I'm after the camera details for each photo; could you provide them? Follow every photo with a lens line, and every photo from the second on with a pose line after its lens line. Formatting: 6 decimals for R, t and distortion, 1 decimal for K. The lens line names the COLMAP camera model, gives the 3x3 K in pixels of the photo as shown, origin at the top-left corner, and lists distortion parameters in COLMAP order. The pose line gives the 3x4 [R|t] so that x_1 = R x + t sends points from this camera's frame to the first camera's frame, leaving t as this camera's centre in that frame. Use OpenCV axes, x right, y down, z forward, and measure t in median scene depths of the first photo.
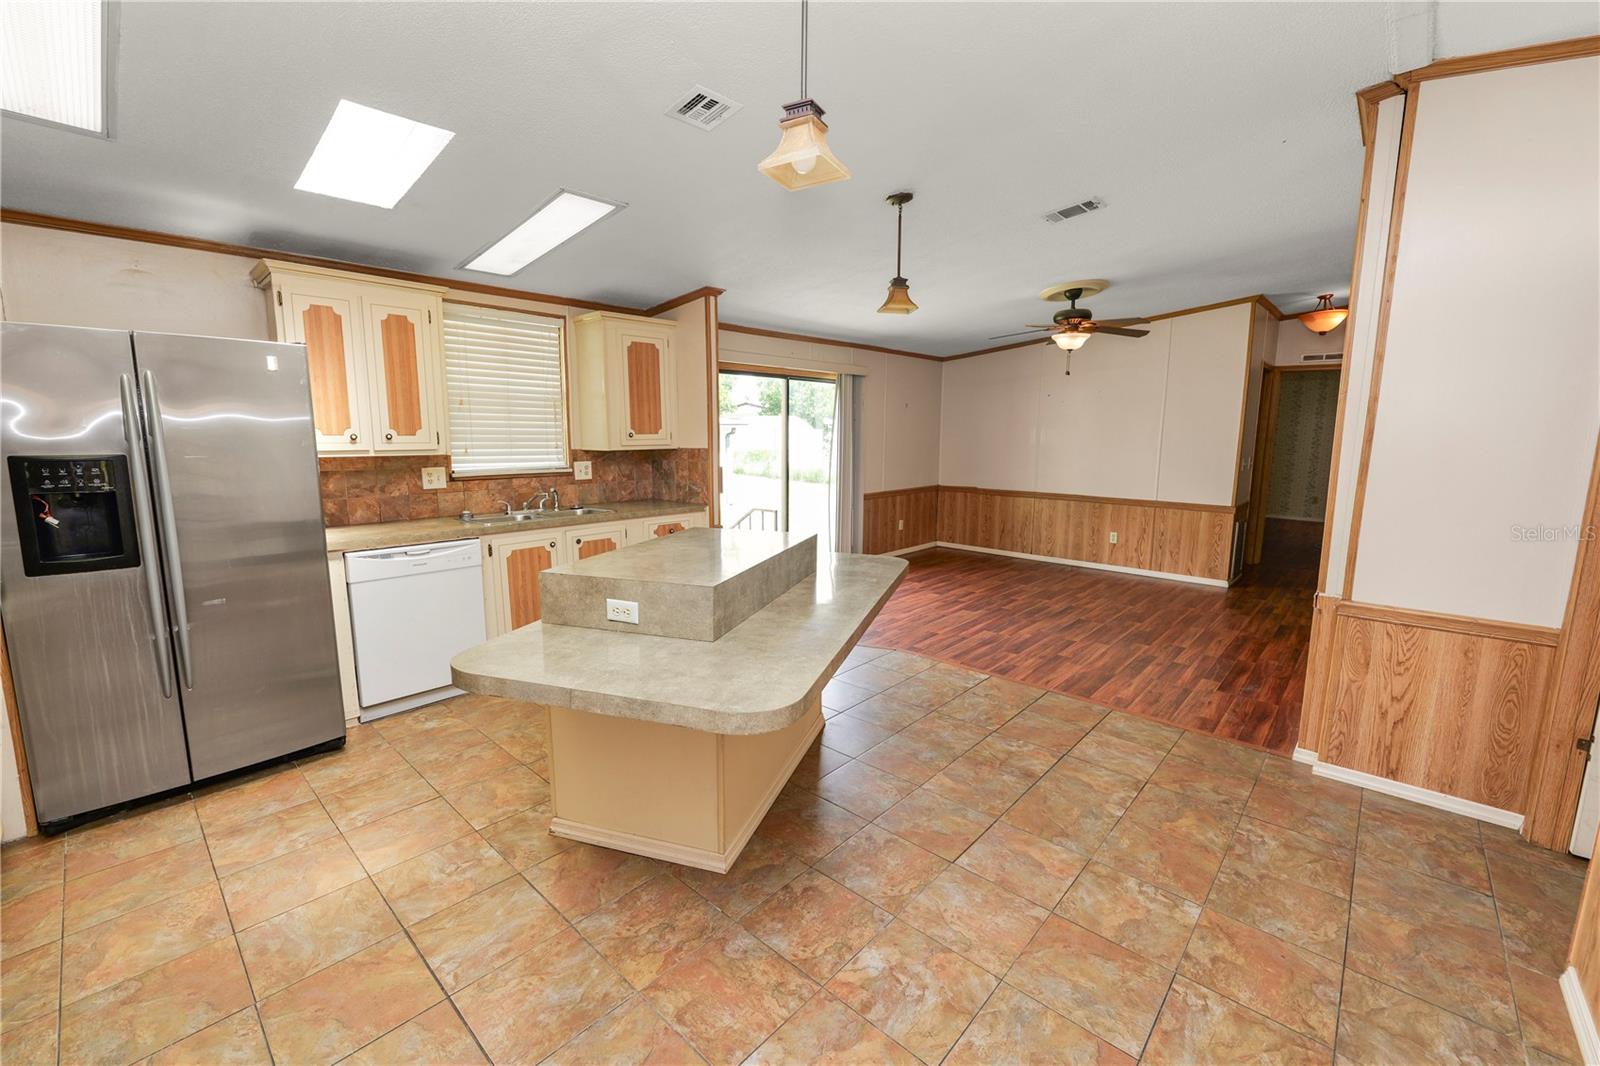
lens RADIAL K [[650.7, 0, 798.9], [0, 650.7, 528.3], [0, 0, 1]] dist [-0.013986, 0.001333]
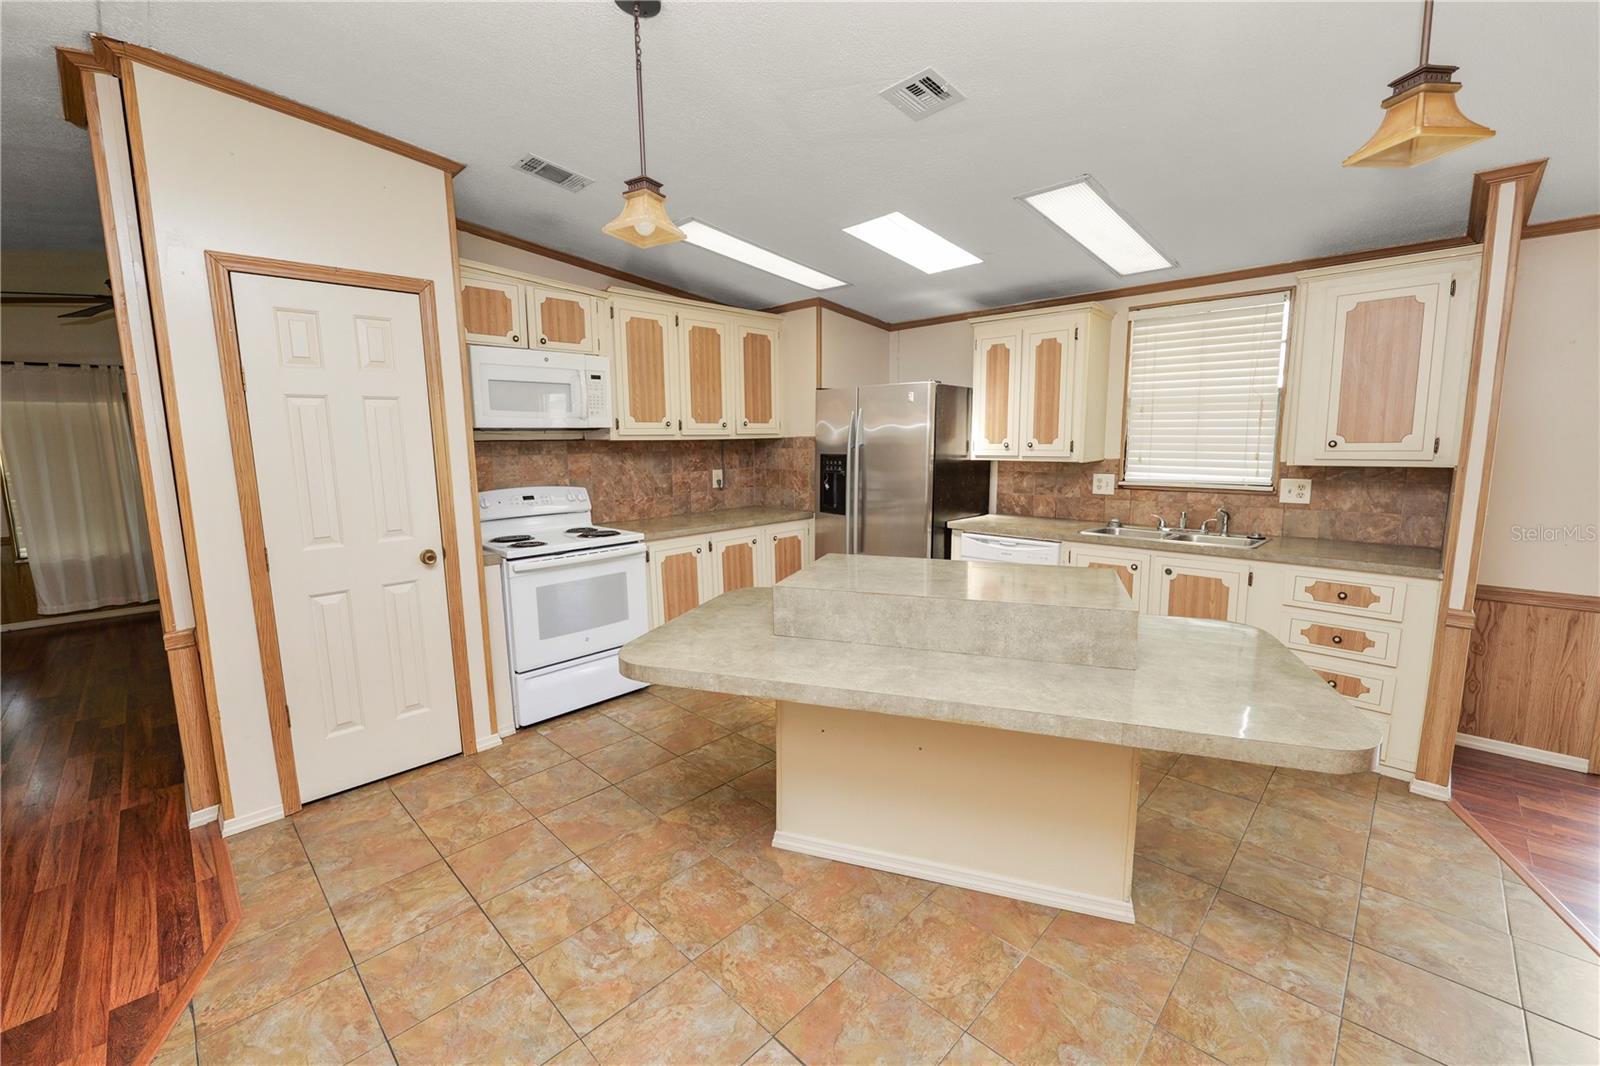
lens RADIAL K [[650.7, 0, 798.9], [0, 650.7, 528.3], [0, 0, 1]] dist [-0.013986, 0.001333]
pose [[-0.035364, 0.136095, -0.990064, 0.500426], [-0.134196, 0.981065, 0.139651, -0.088265], [0.990324, 0.137801, -0.016431, 0.545218]]
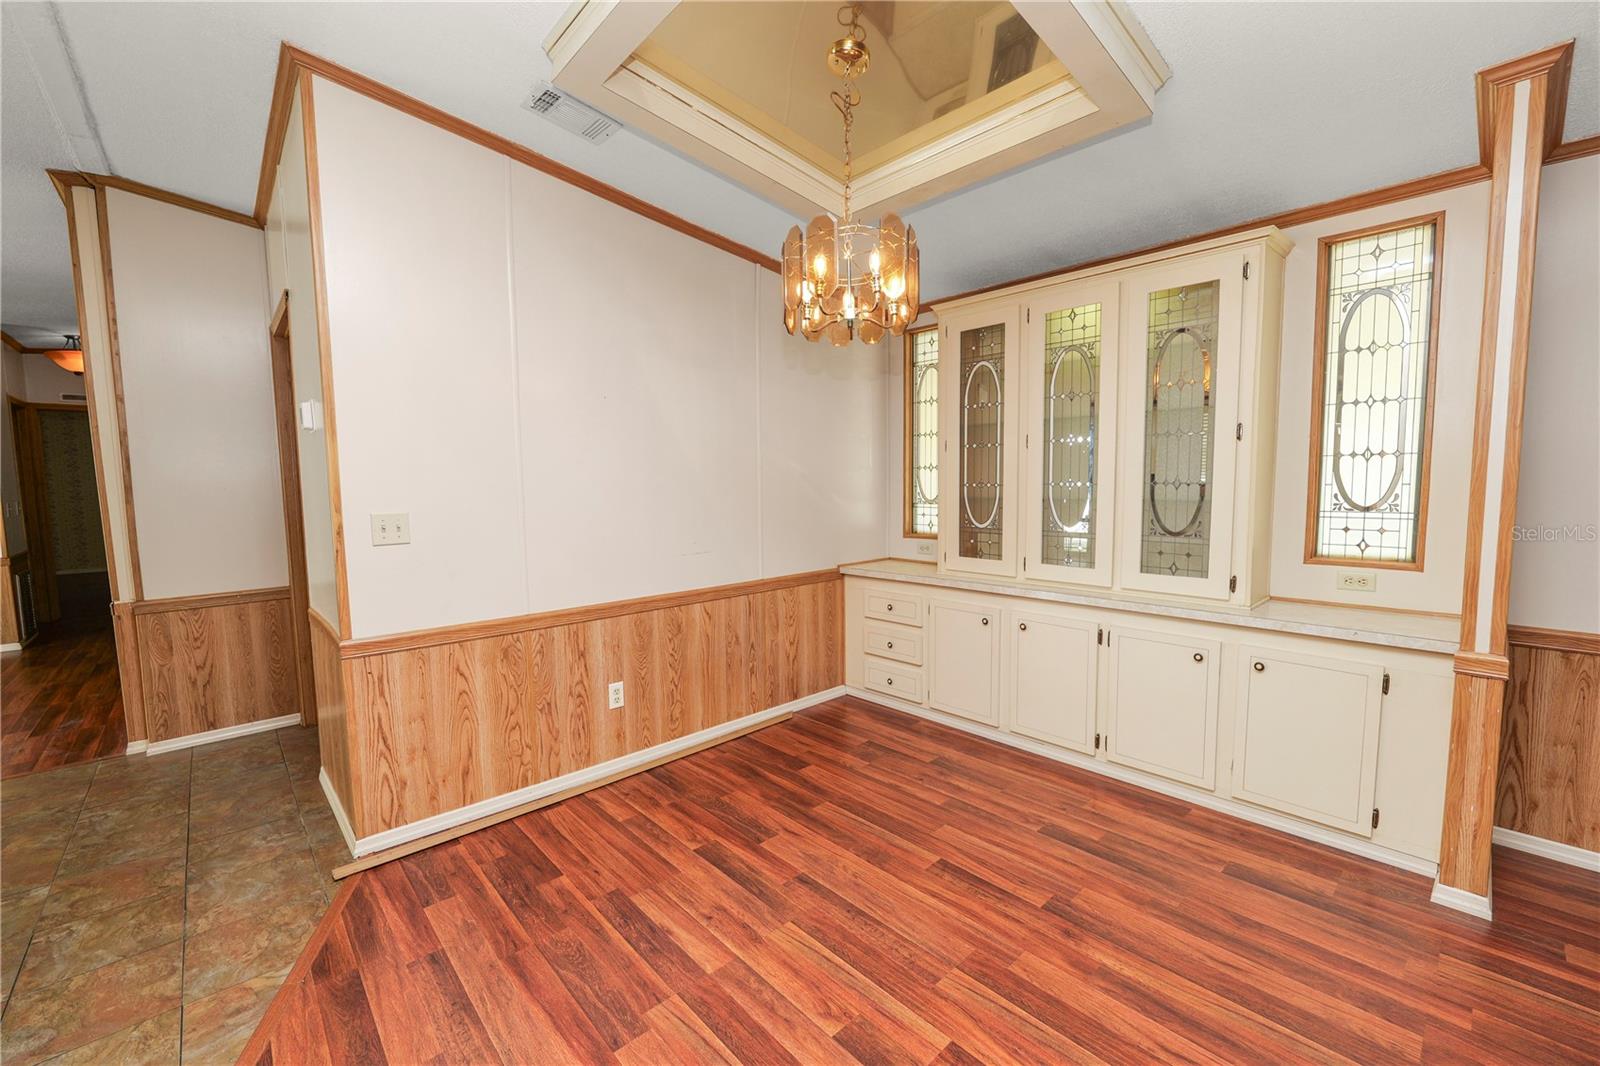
lens RADIAL K [[653.1, 0, 794.3], [0, 653.1, 532.3], [0, 0, 1]] dist [-0.010581, 0.000425]
pose [[0.089900, -0.093444, 0.991558, -0.145726], [0.164038, 0.983381, 0.077800, 0.063624], [-0.982349, 0.155658, 0.103734, -0.226325]]
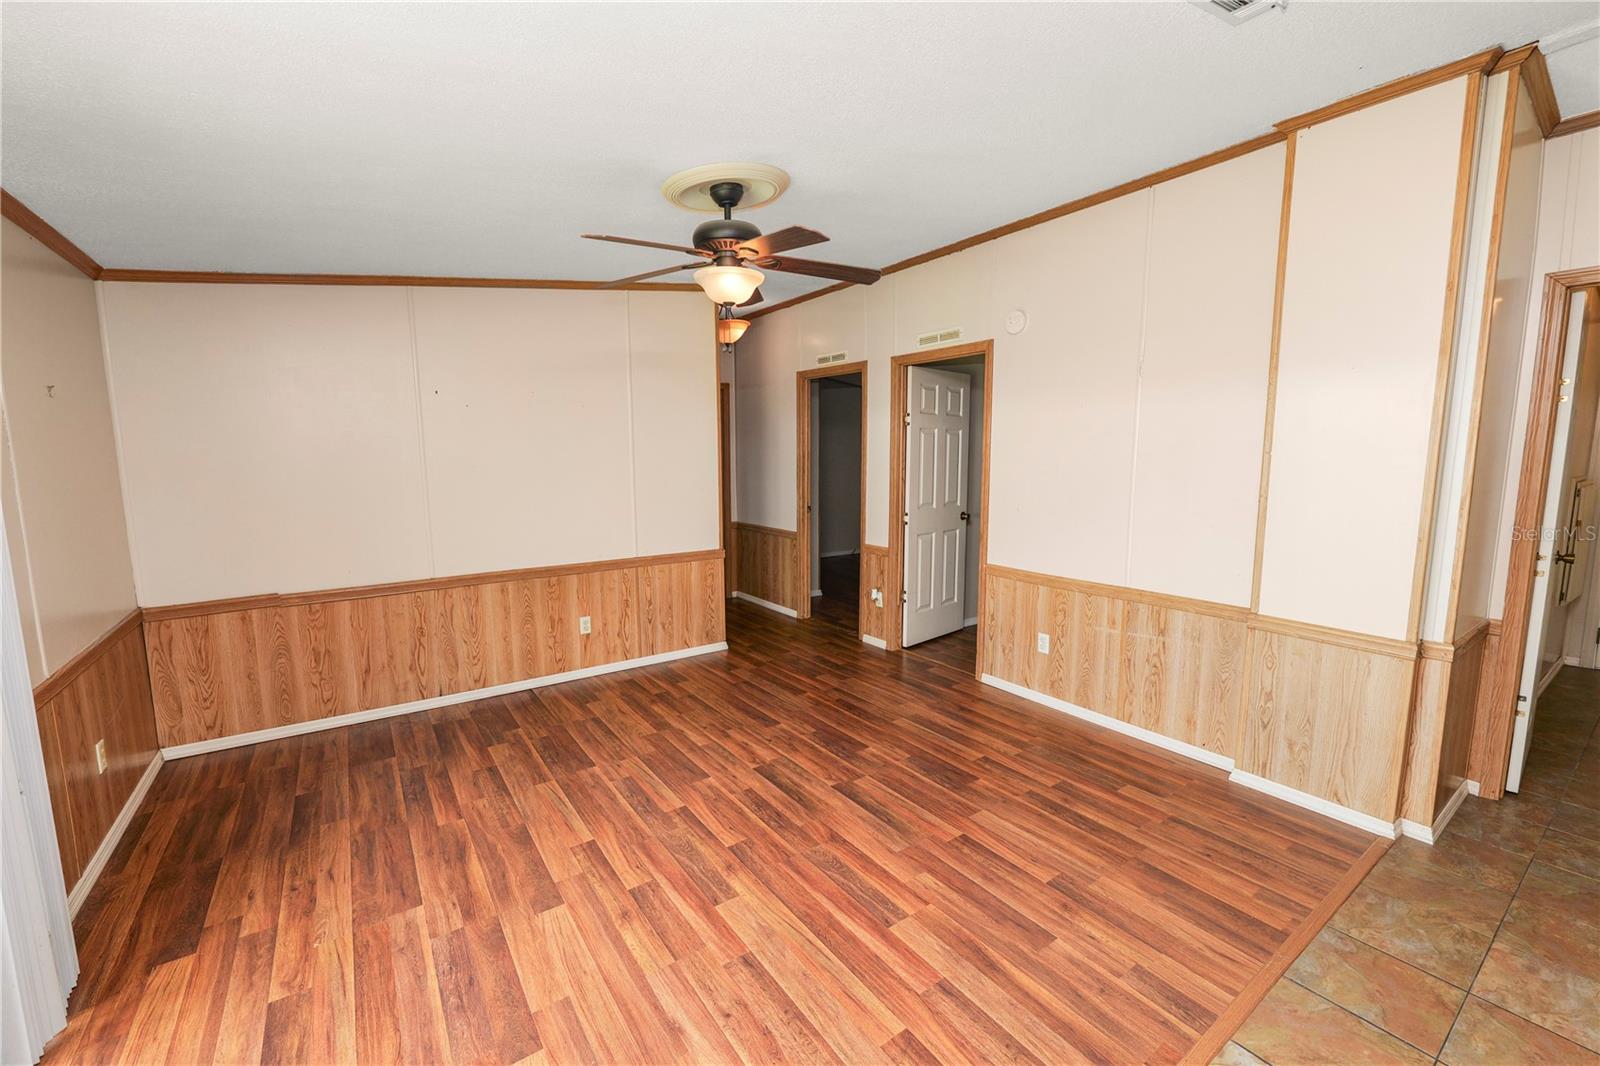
lens RADIAL K [[653.1, 0, 794.3], [0, 653.1, 532.3], [0, 0, 1]] dist [-0.010581, 0.000425]
pose [[0.220052, -0.129778, 0.966817, -0.131214], [0.156935, 0.982911, 0.096219, -0.184030], [-0.962782, 0.130554, 0.236658, 1.133915]]
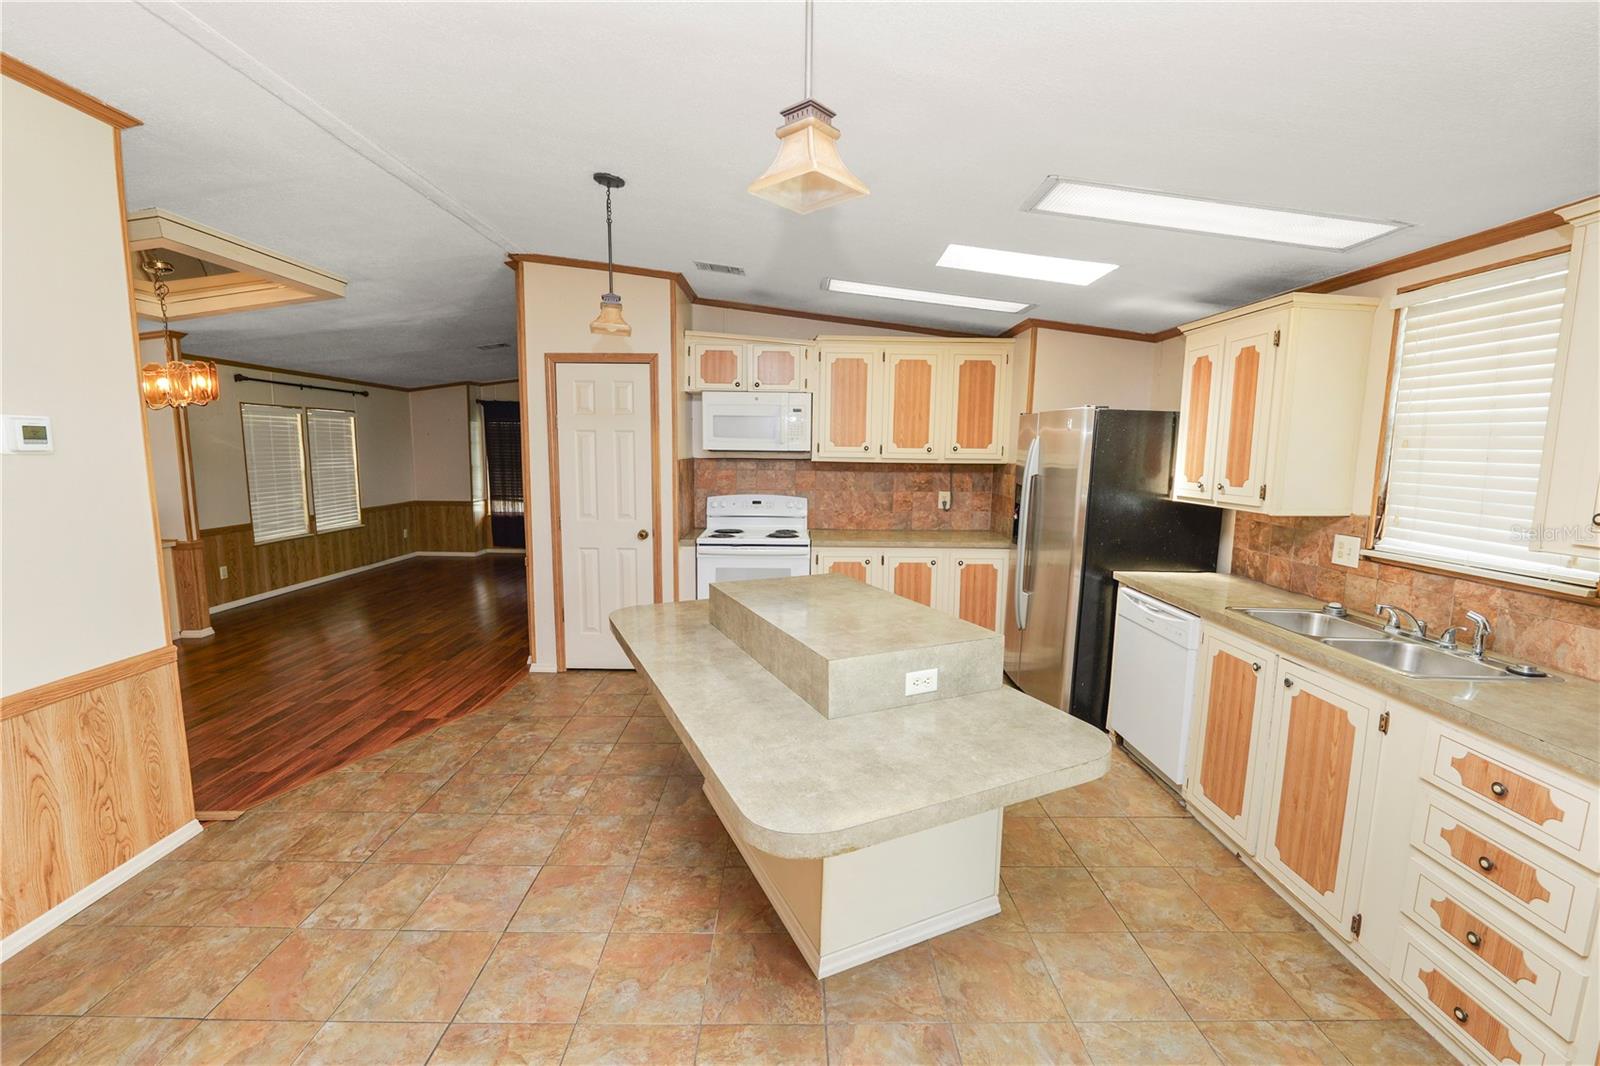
lens RADIAL K [[650.7, 0, 798.9], [0, 650.7, 528.3], [0, 0, 1]] dist [-0.013986, 0.001333]
pose [[-0.731330, 0.070878, -0.678330, 0.355273], [-0.115195, 0.967459, 0.225285, -0.192762], [0.672225, 0.242898, -0.699367, 1.091825]]
